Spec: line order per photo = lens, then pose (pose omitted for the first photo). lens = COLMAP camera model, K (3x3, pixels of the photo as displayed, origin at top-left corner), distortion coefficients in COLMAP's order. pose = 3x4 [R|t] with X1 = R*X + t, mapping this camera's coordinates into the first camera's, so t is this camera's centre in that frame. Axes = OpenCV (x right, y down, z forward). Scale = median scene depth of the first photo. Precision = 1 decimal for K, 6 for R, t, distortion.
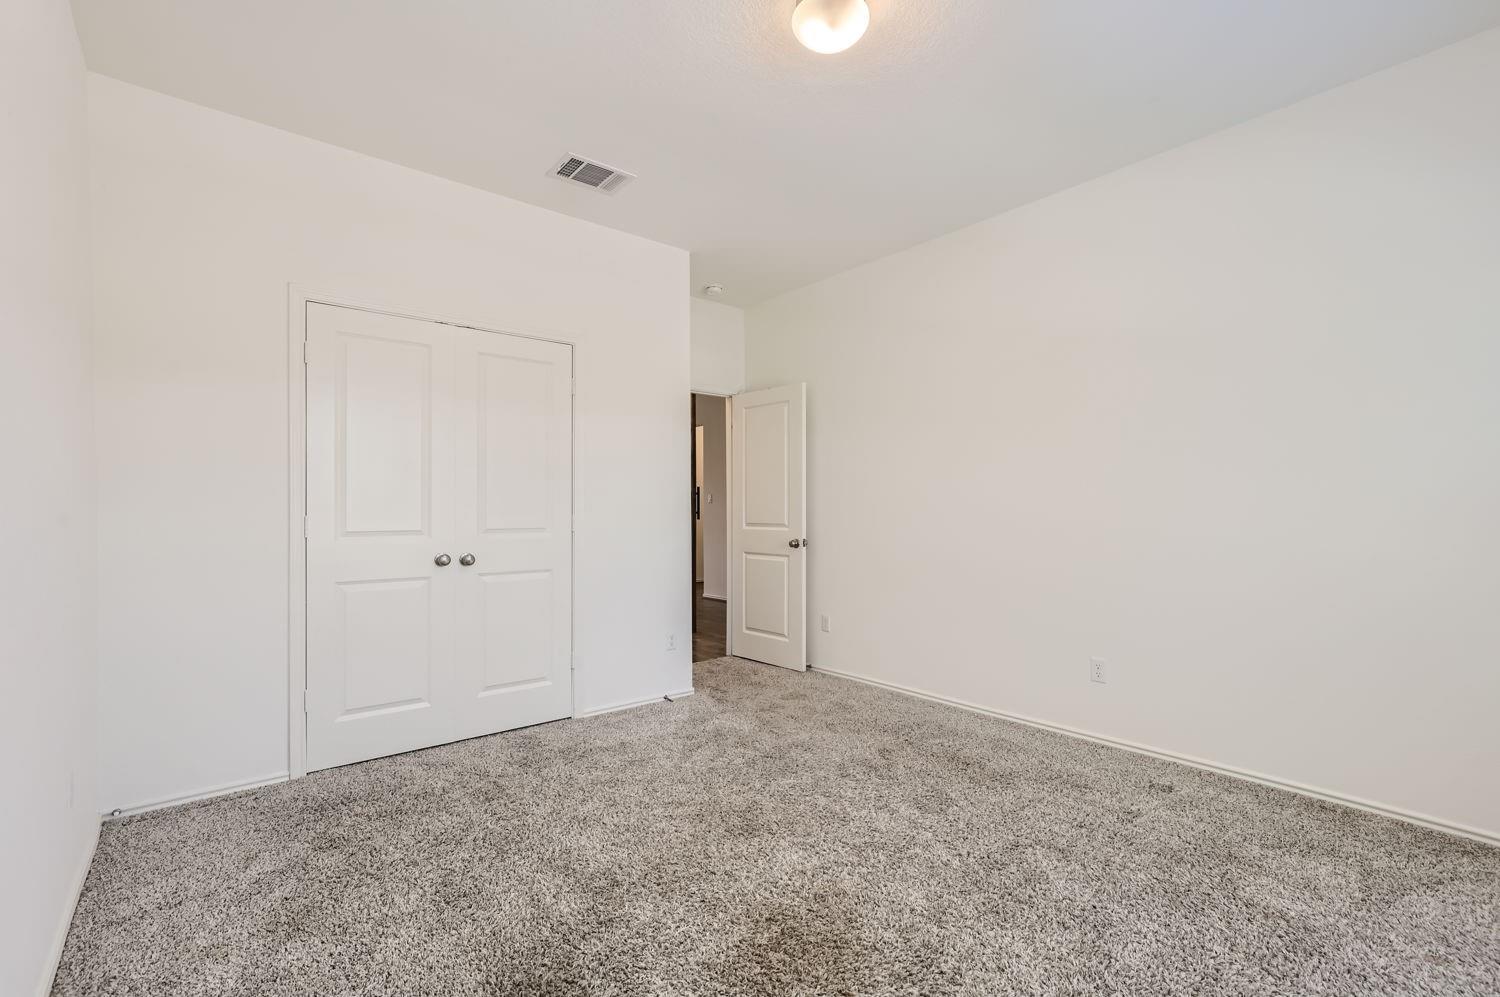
lens RADIAL K [[678.2, 0, 755.0], [0, 678.2, 499.3], [0, 0, 1]] dist [-0.000234, 0.005668]
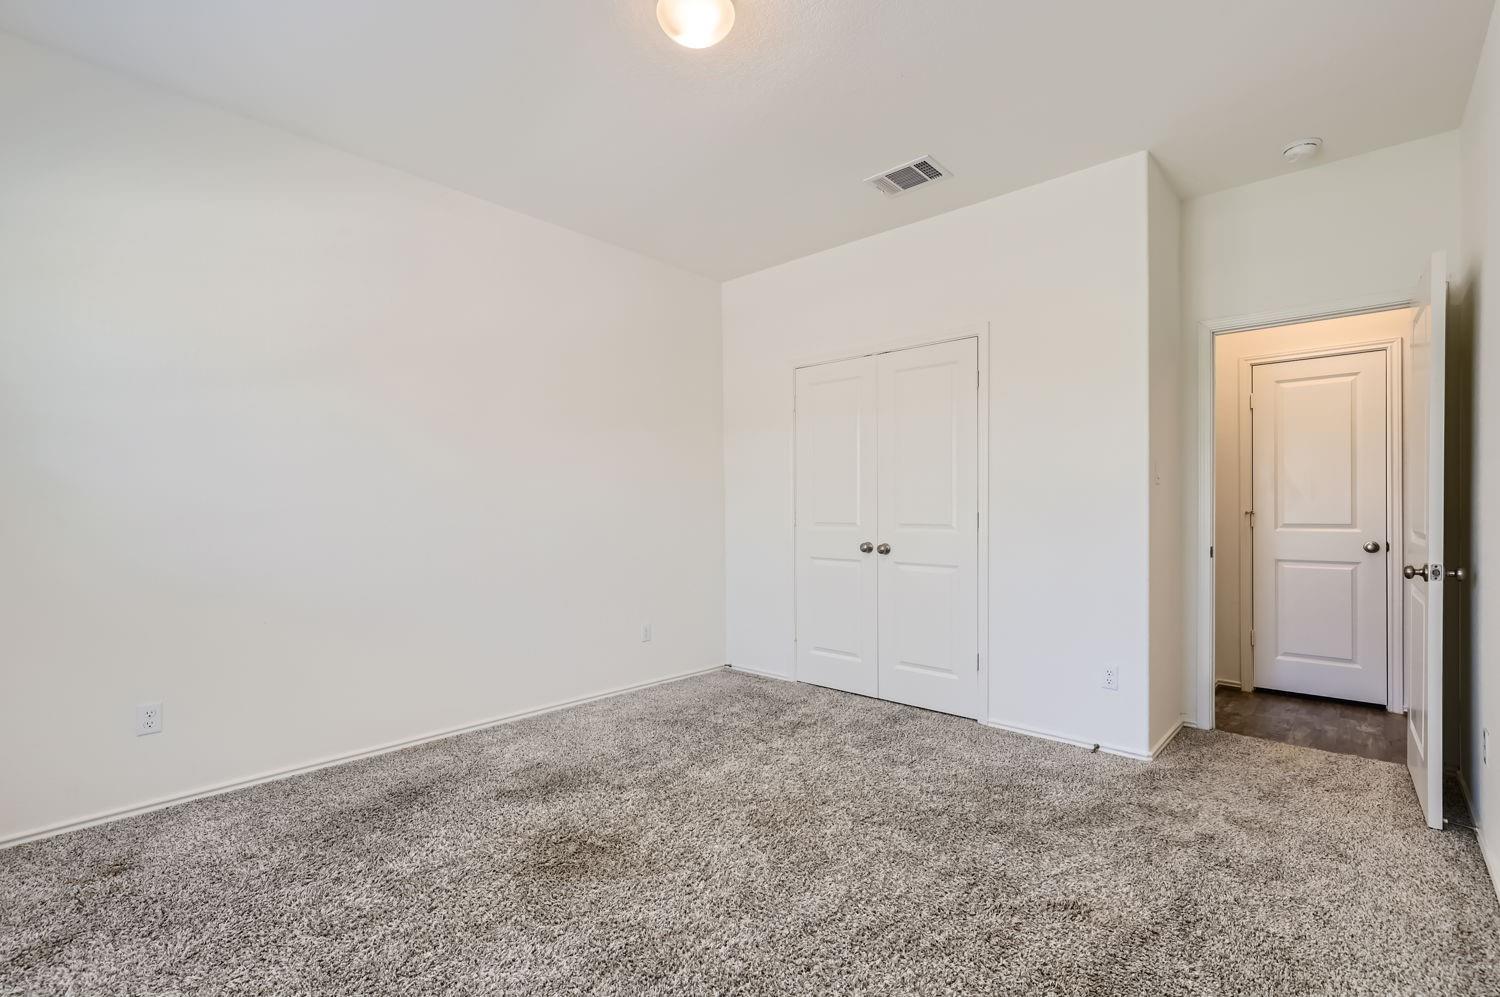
lens RADIAL K [[678.2, 0, 752.8], [0, 678.2, 501.9], [0, 0, 1]] dist [-0.000234, 0.005668]
pose [[0.138261, -0.006346, -0.990376, 0.699647], [0.014947, 0.999879, -0.004321, 0.008176], [0.990283, -0.014206, 0.138339, 0.594151]]
